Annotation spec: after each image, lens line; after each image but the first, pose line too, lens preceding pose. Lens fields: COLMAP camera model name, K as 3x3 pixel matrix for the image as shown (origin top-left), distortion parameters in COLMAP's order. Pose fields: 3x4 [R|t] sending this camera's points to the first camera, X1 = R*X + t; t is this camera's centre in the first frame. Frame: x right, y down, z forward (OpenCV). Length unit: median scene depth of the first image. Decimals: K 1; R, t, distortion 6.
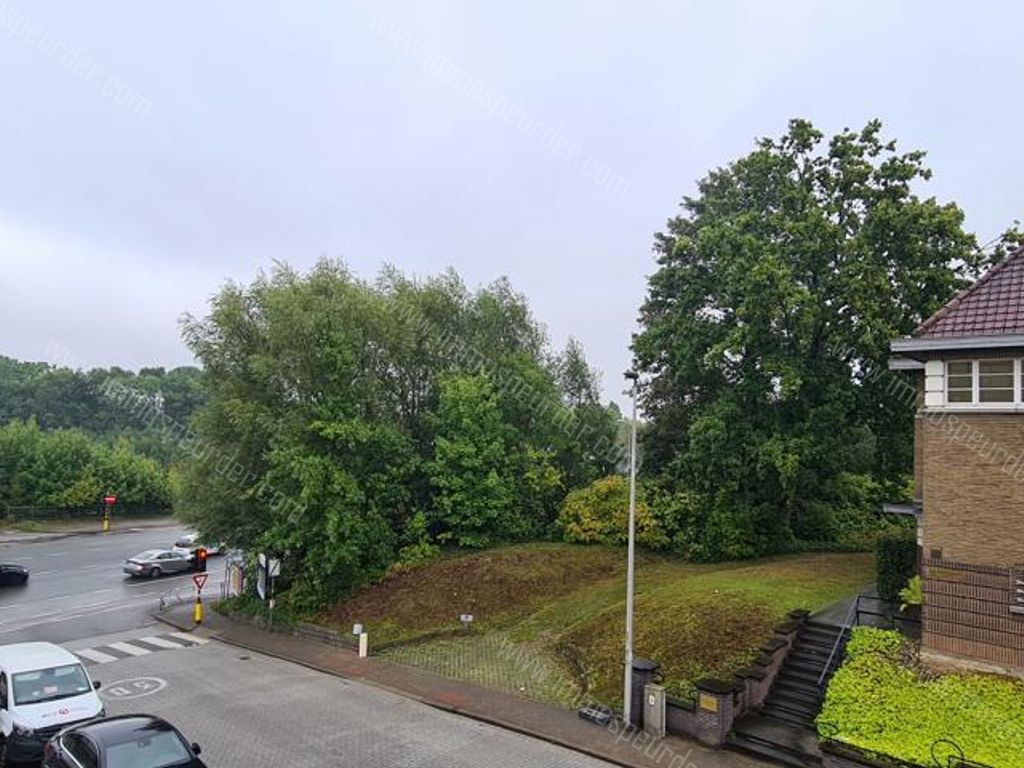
lens RADIAL K [[697.3, 0, 511.8], [0, 697.3, 404.4], [0, 0, 1]] dist [0.005562, 0.000932]
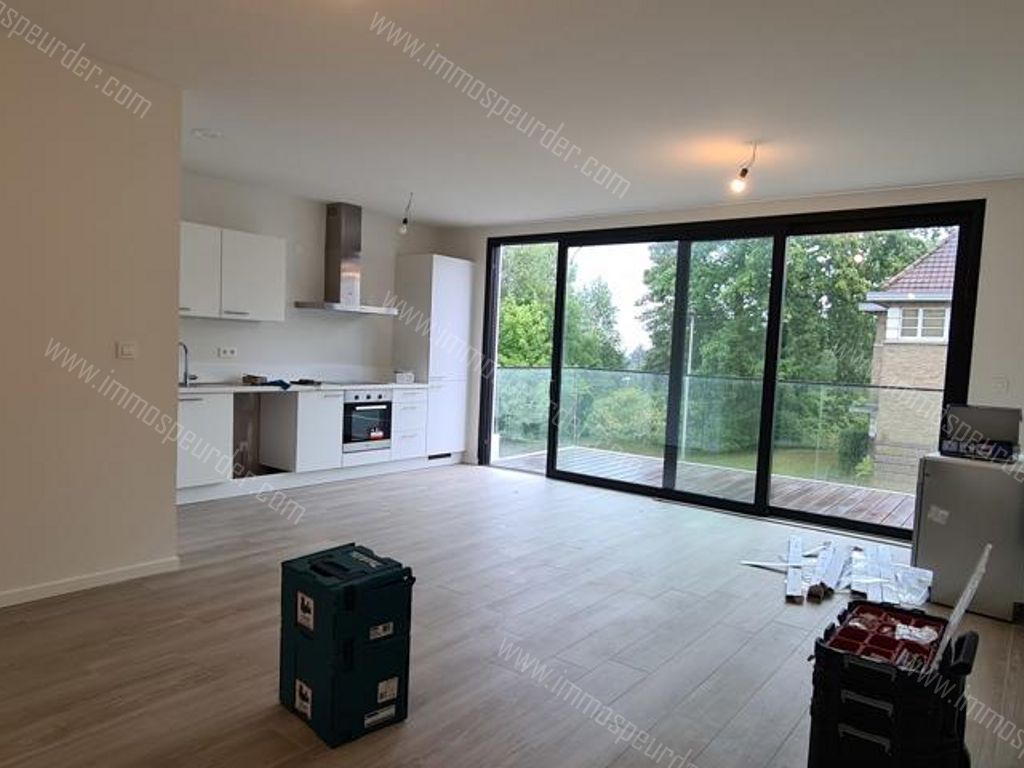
lens RADIAL K [[697.3, 0, 511.8], [0, 697.3, 404.4], [0, 0, 1]] dist [0.005562, 0.000932]
pose [[0.997240, 0.012436, 0.073194, -0.180096], [-0.020946, 0.992949, 0.116675, -0.008870], [-0.071226, -0.117886, 0.990469, -0.250906]]
